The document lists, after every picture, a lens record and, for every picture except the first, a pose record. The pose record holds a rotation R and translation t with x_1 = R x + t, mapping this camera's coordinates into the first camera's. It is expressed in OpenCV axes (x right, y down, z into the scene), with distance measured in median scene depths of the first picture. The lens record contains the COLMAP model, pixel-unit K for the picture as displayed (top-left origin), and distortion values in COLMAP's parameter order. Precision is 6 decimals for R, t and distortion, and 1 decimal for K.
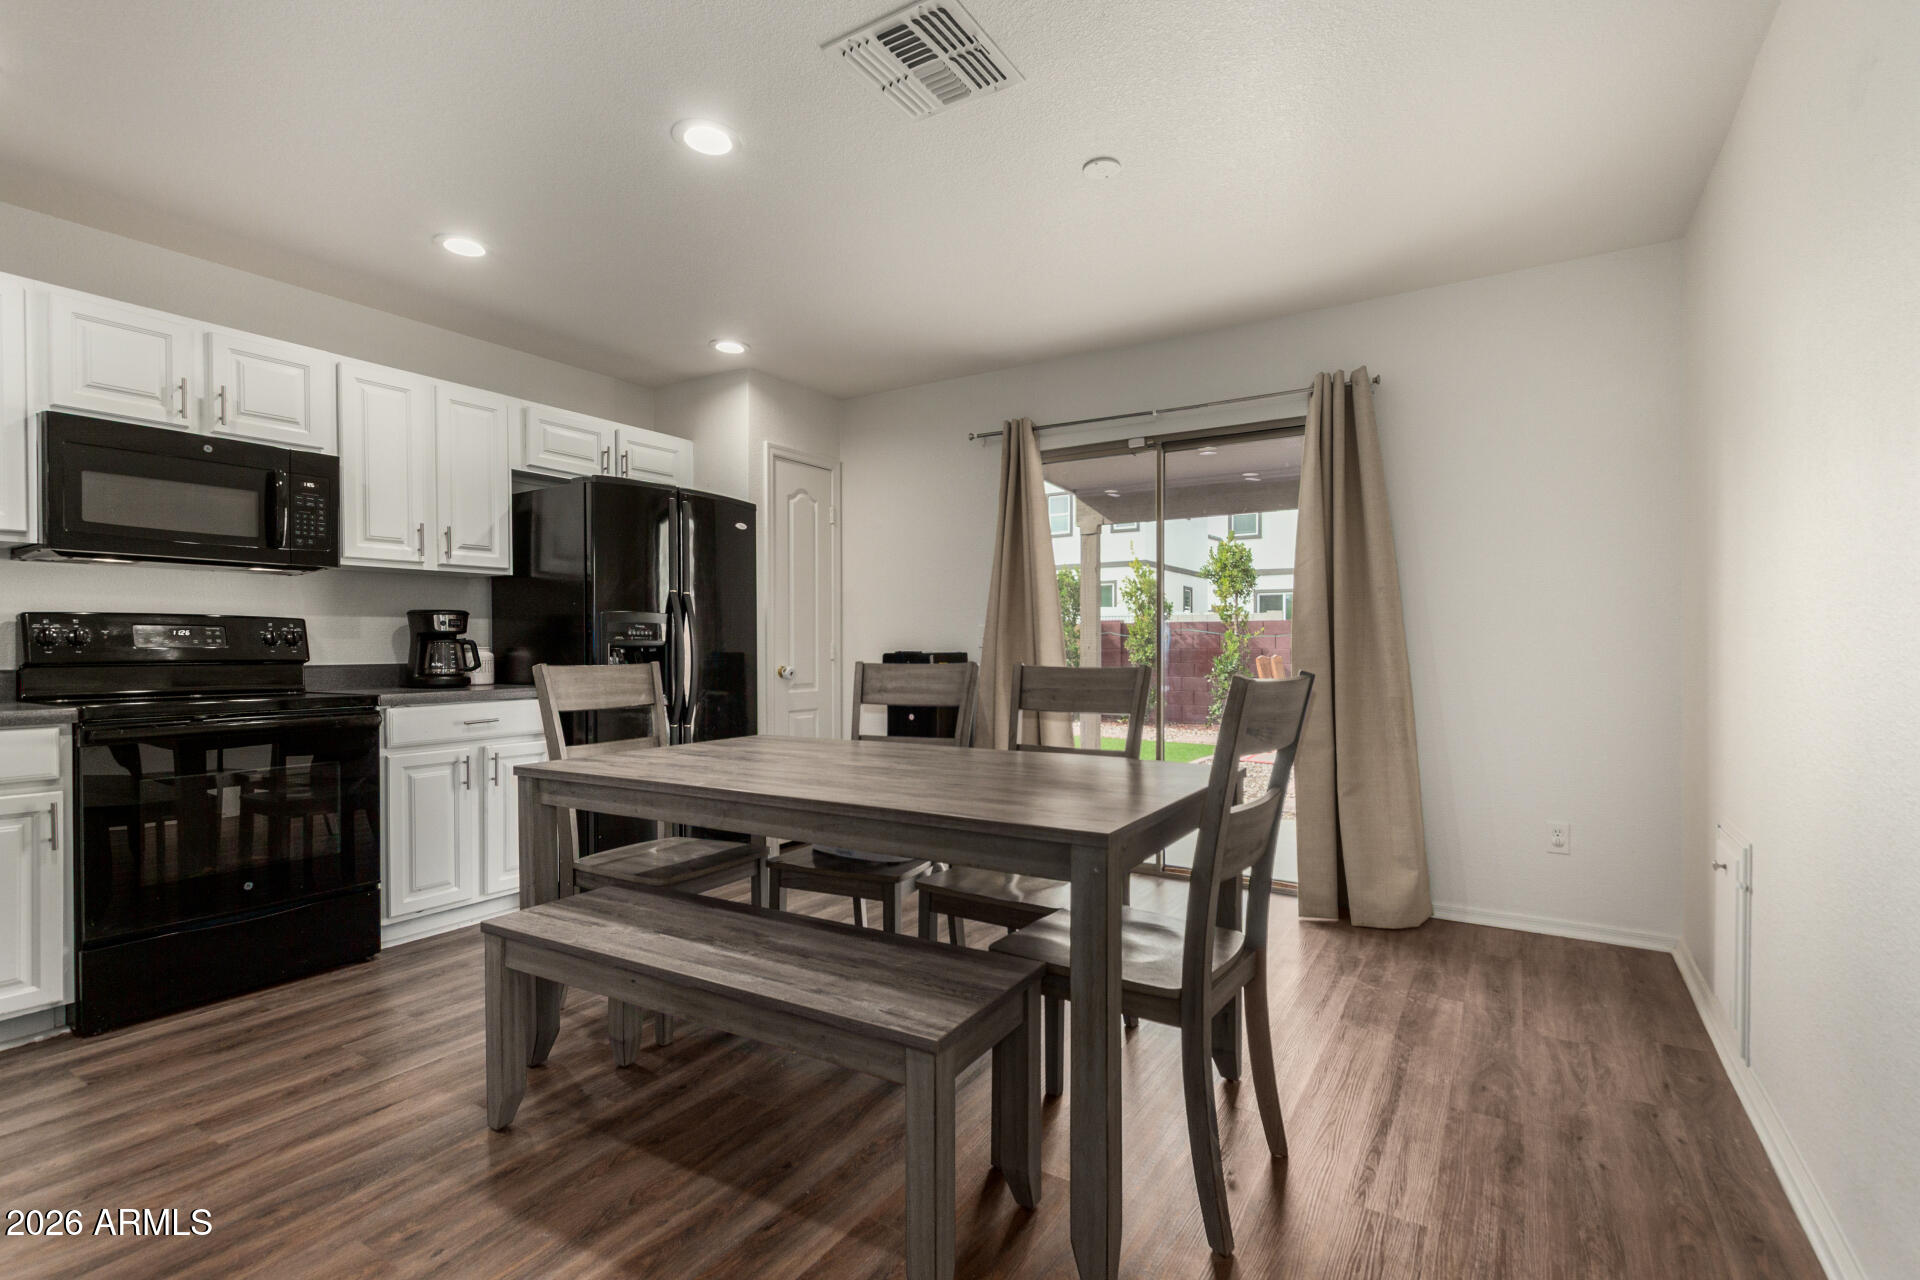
lens RADIAL K [[920.0, 0, 919.1], [0, 920.0, 655.1], [0, 0, 1]] dist [0.010909, -0.007511]
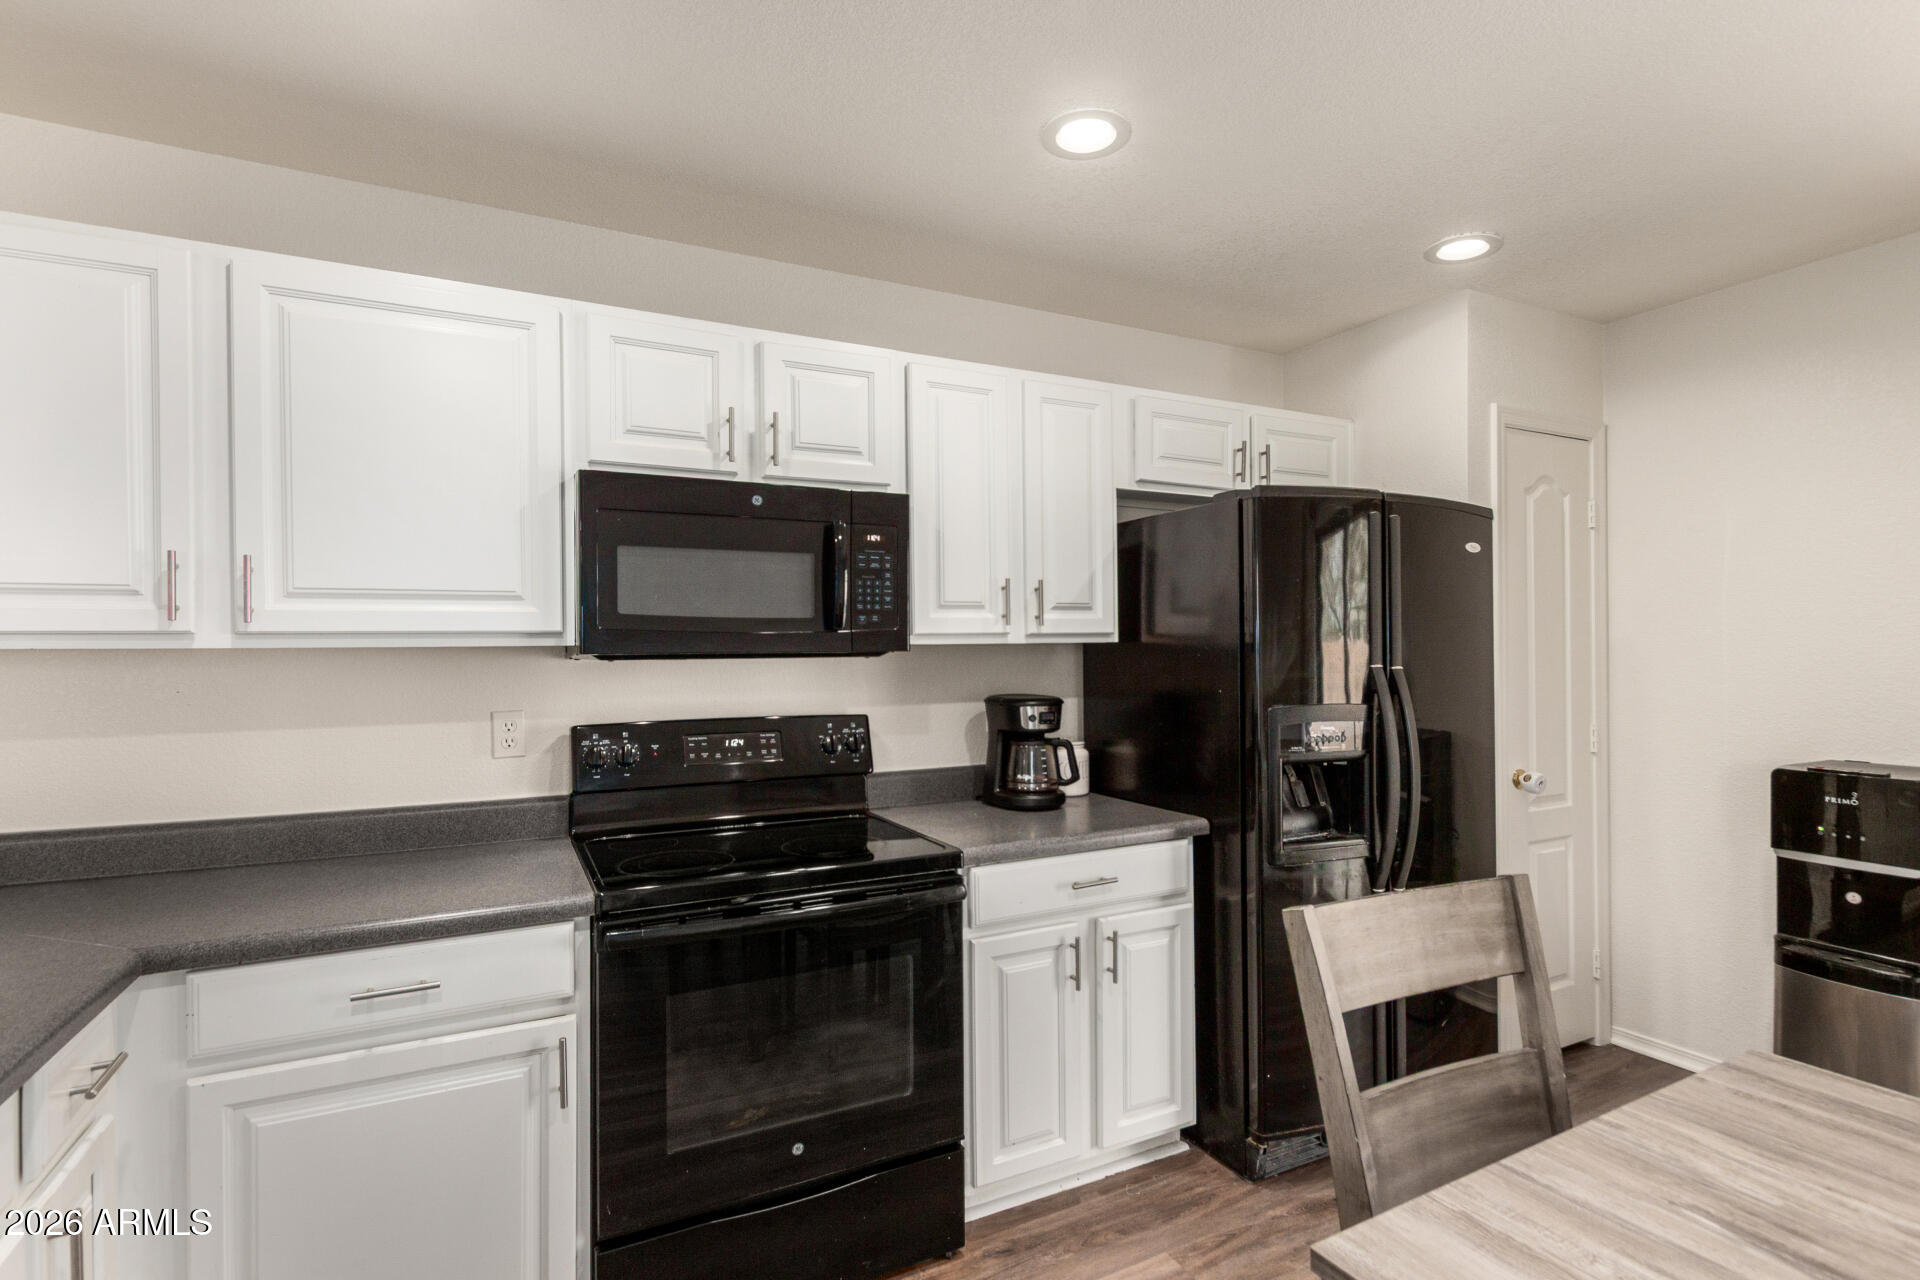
lens RADIAL K [[920.0, 0, 919.1], [0, 920.0, 655.1], [0, 0, 1]] dist [0.010909, -0.007511]
pose [[0.862397, -0.001517, -0.506230, -0.256592], [-0.000218, 0.999994, -0.003368, -0.086835], [0.506232, 0.003015, 0.862392, 0.384265]]
